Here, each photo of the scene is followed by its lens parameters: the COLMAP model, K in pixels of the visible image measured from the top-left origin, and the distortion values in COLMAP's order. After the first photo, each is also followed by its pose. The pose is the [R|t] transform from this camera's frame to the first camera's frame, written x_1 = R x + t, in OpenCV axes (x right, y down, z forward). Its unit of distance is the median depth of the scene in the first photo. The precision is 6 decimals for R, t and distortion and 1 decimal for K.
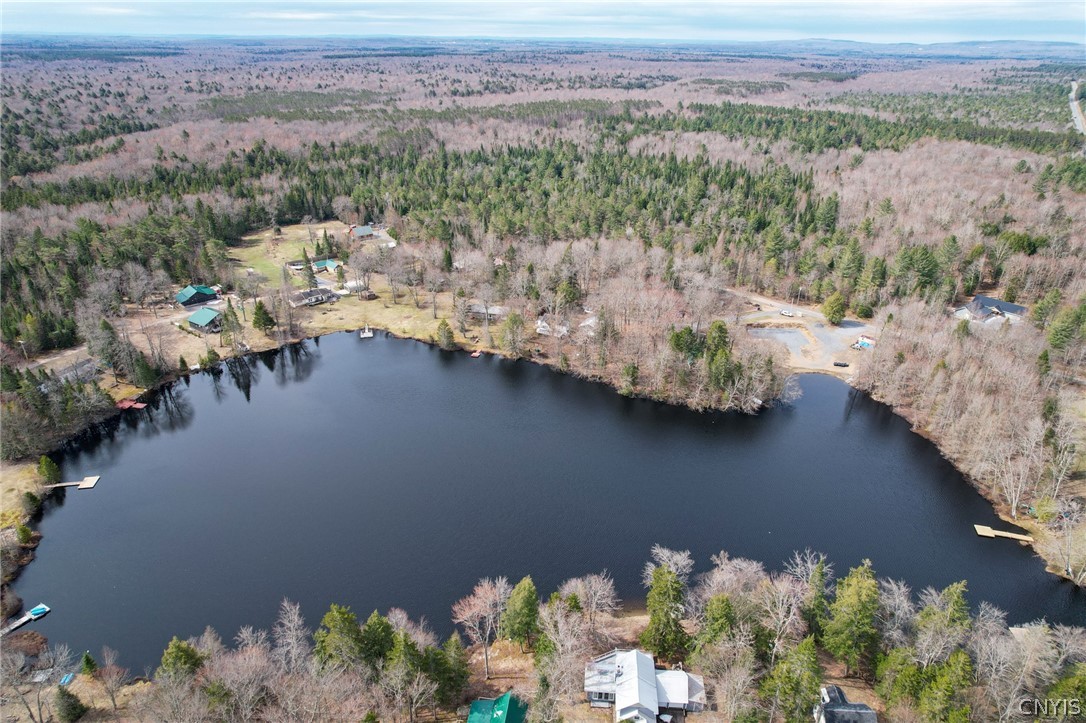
lens RADIAL K [[694.8, 0, 544.4], [0, 694.8, 364.6], [0, 0, 1]] dist [-0.079478, 0.075935]
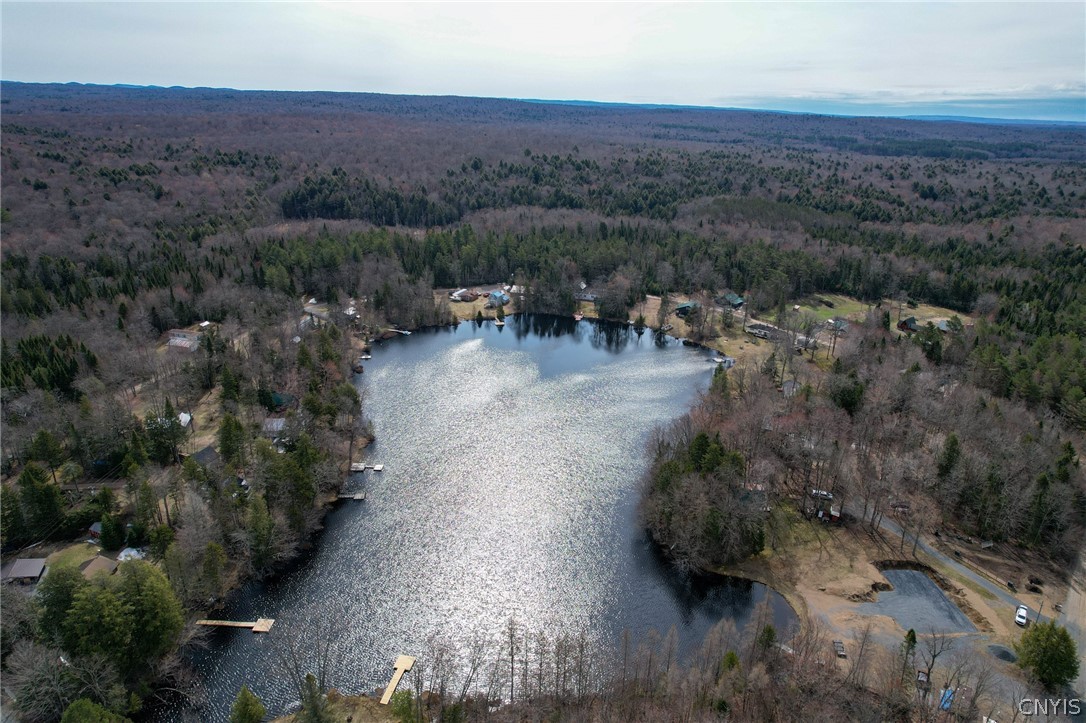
lens RADIAL K [[694.8, 0, 544.4], [0, 694.8, 364.6], [0, 0, 1]] dist [-0.079478, 0.075935]
pose [[0.050887, 0.349553, -0.935534, 0.732706], [-0.457280, 0.840940, 0.289335, -0.214688], [0.887866, 0.413077, 0.202637, 0.463701]]
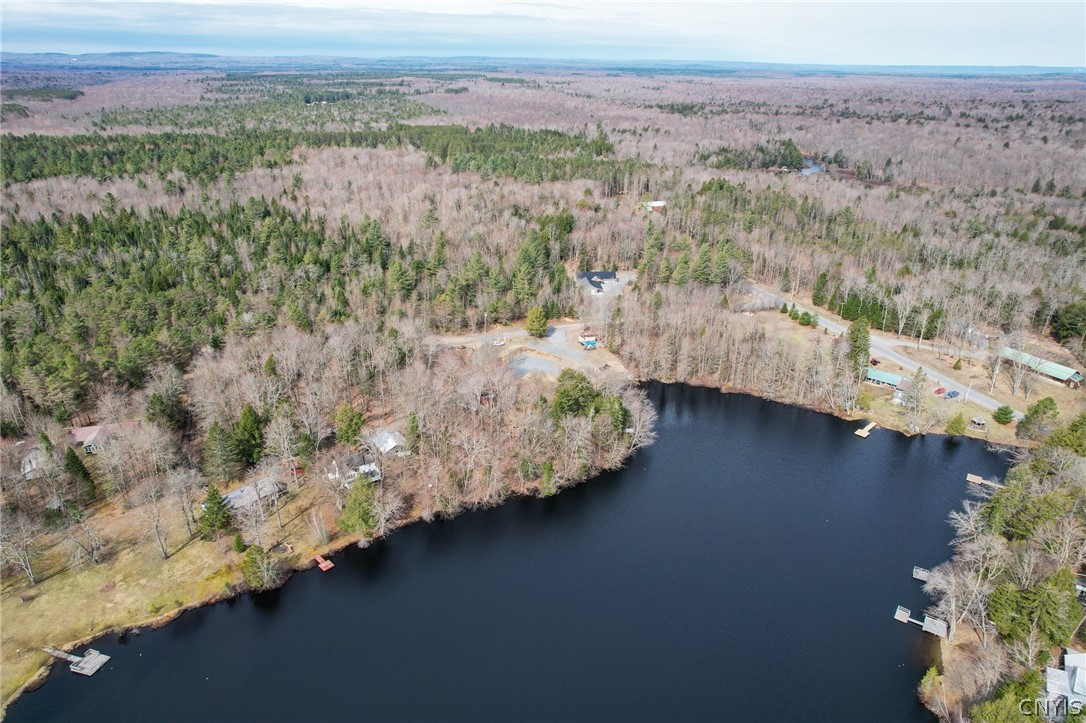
lens RADIAL K [[694.8, 0, 544.4], [0, 694.8, 364.6], [0, 0, 1]] dist [-0.079478, 0.075935]
pose [[0.508503, -0.358054, 0.783085, -0.358043], [0.368029, 0.912564, 0.178274, -0.185547], [-0.778447, 0.197545, 0.595815, 0.370520]]
